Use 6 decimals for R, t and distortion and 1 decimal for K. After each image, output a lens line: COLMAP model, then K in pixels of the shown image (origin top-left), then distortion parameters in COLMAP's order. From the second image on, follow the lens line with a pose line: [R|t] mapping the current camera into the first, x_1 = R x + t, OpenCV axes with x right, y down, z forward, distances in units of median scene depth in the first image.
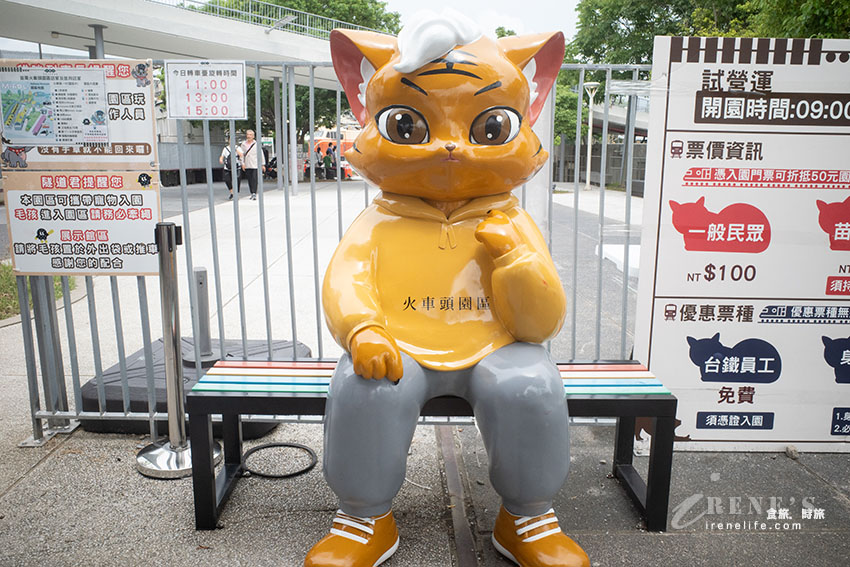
lens RADIAL K [[668.4, 0, 423.8], [0, 668.4, 282.3], [0, 0, 1]] dist [-0.074846, 0.047338]
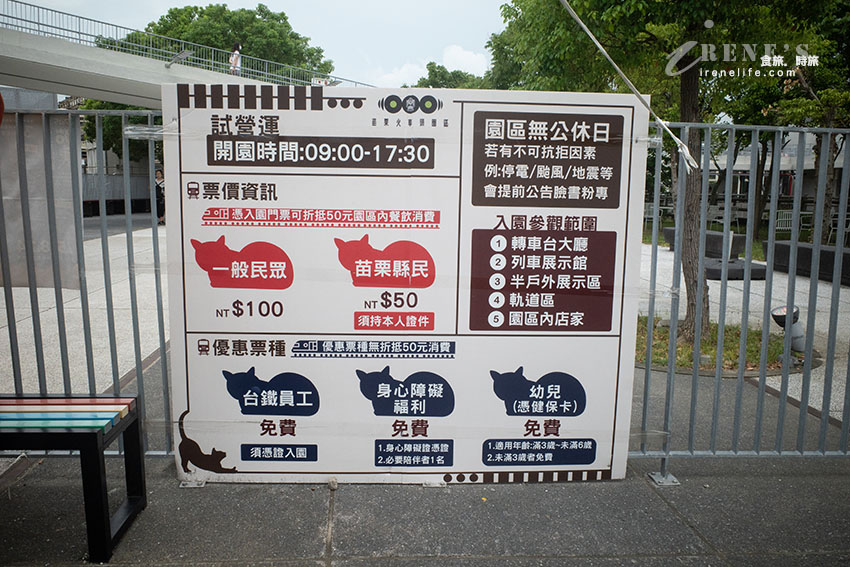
lens RADIAL K [[668.4, 0, 424.5], [0, 668.4, 284.8], [0, 0, 1]] dist [-0.074846, 0.047338]
pose [[0.996989, -0.001052, 0.077540, 0.644055], [0.004465, 0.999028, -0.043861, -0.004956], [-0.077419, 0.044075, 0.996024, -0.060910]]
